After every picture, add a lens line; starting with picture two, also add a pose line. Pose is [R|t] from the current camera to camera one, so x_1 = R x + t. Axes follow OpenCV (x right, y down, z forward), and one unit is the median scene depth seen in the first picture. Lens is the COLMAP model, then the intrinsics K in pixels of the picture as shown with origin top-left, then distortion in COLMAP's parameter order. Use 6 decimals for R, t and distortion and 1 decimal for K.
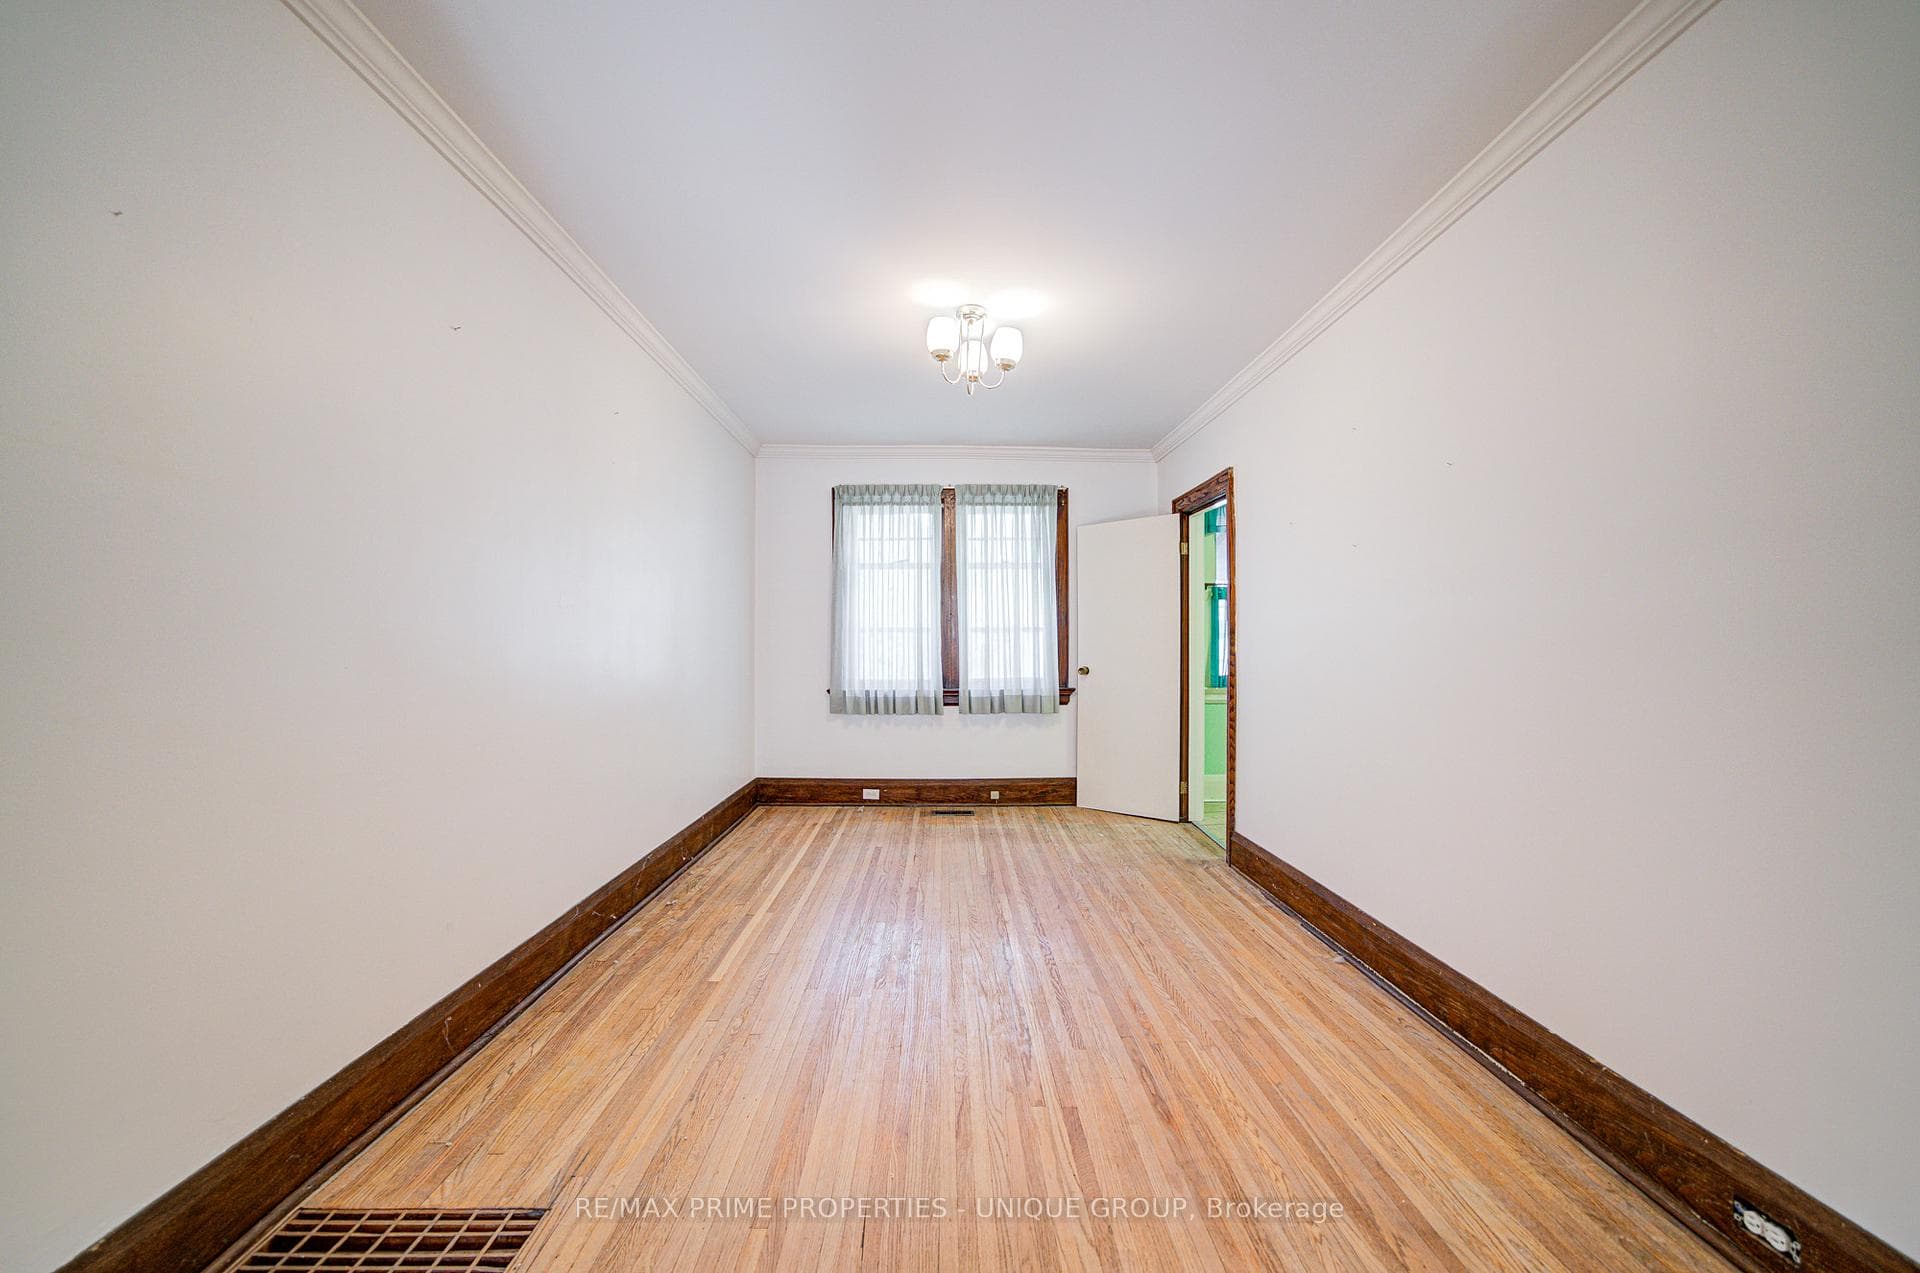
lens RADIAL K [[723.2, 0, 972.3], [0, 723.2, 637.1], [0, 0, 1]] dist [-0.006881, 0.002619]
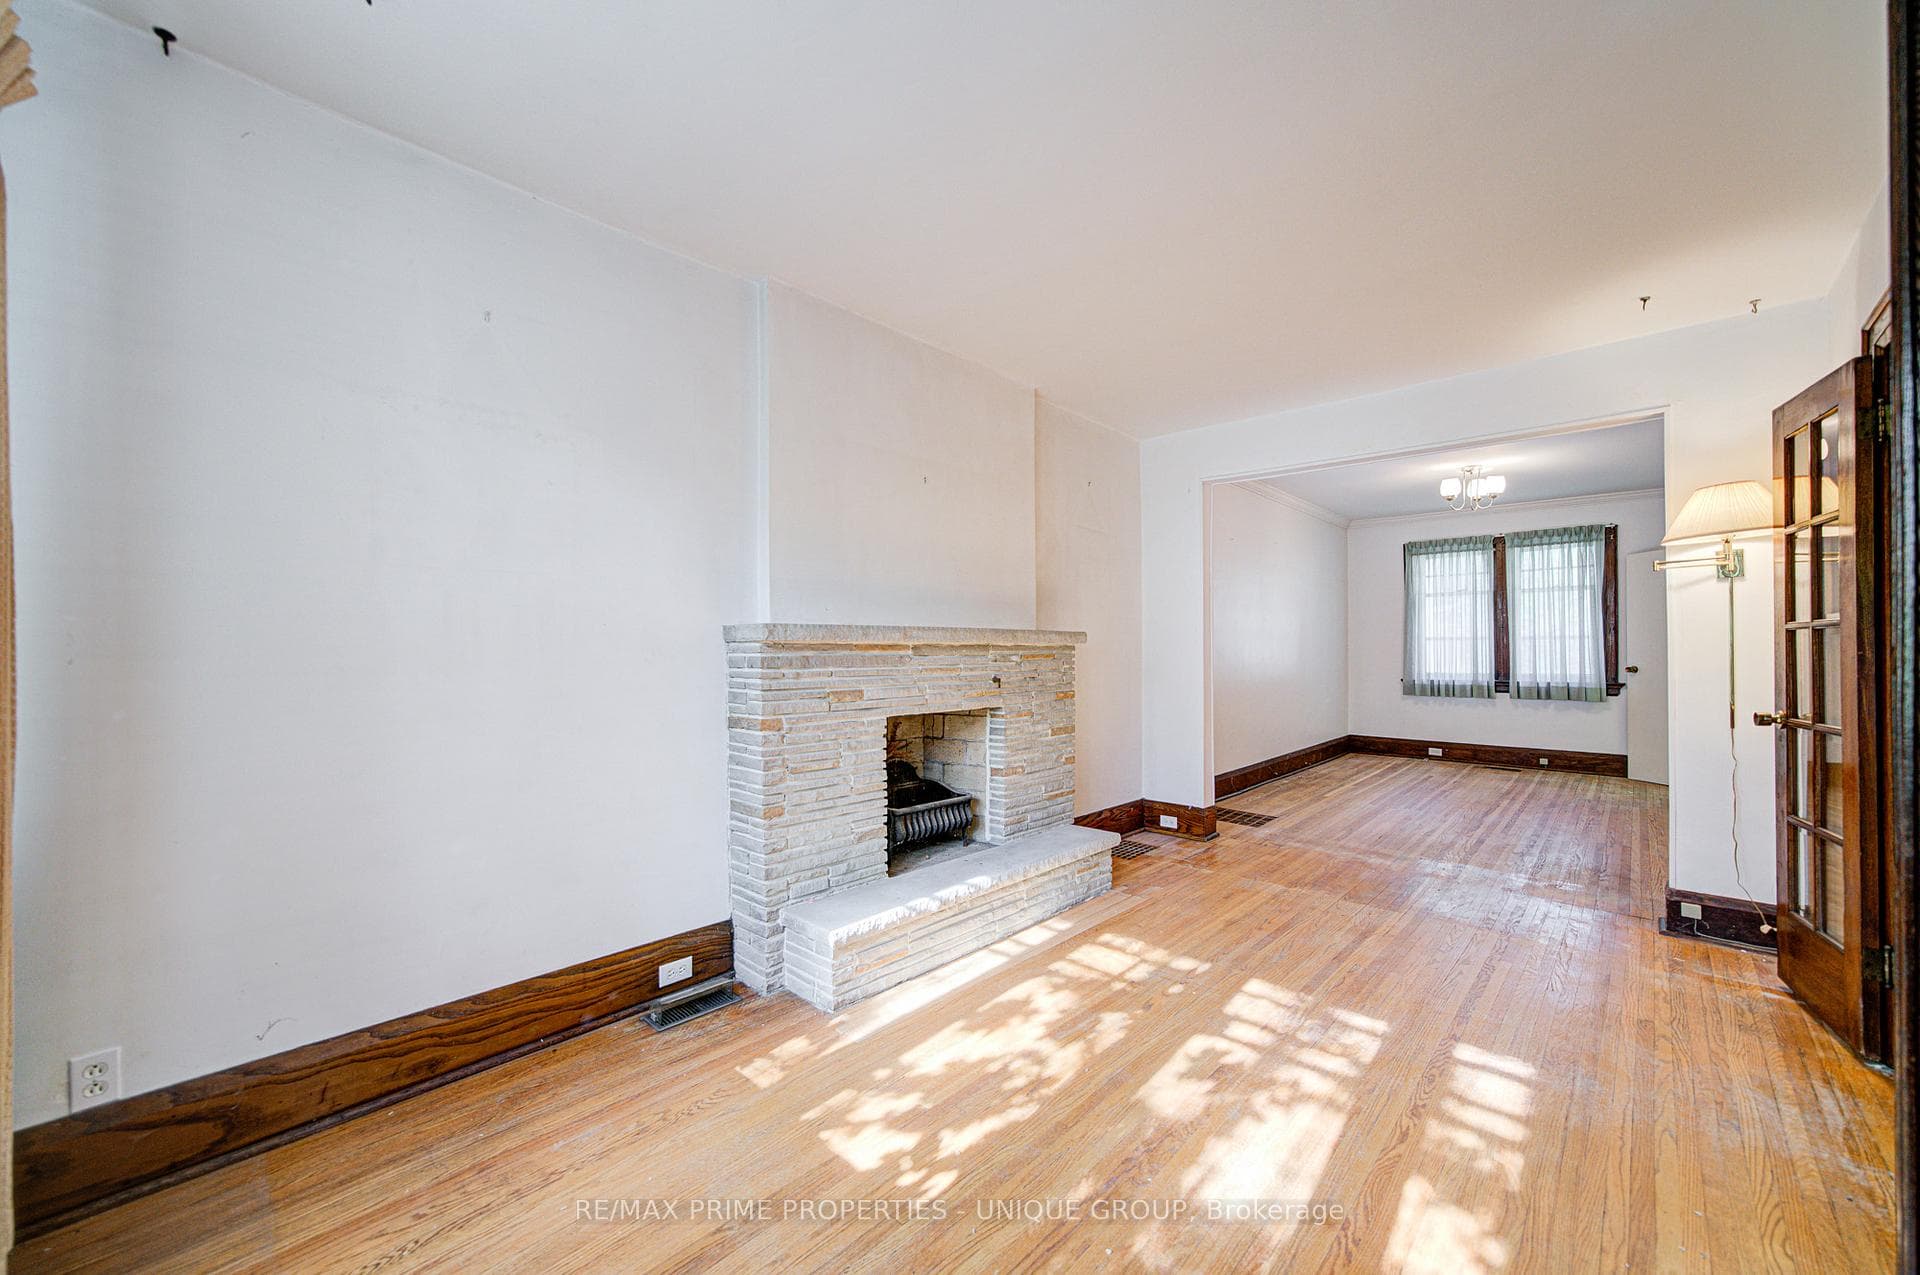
lens RADIAL K [[723.2, 0, 964.7], [0, 723.2, 651.9], [0, 0, 1]] dist [-0.006881, 0.002619]
pose [[0.708915, 0.000971, -0.705293, 0.214805], [0.008058, 0.999923, 0.009476, -0.004981], [0.705247, -0.012401, 0.708853, -0.703735]]
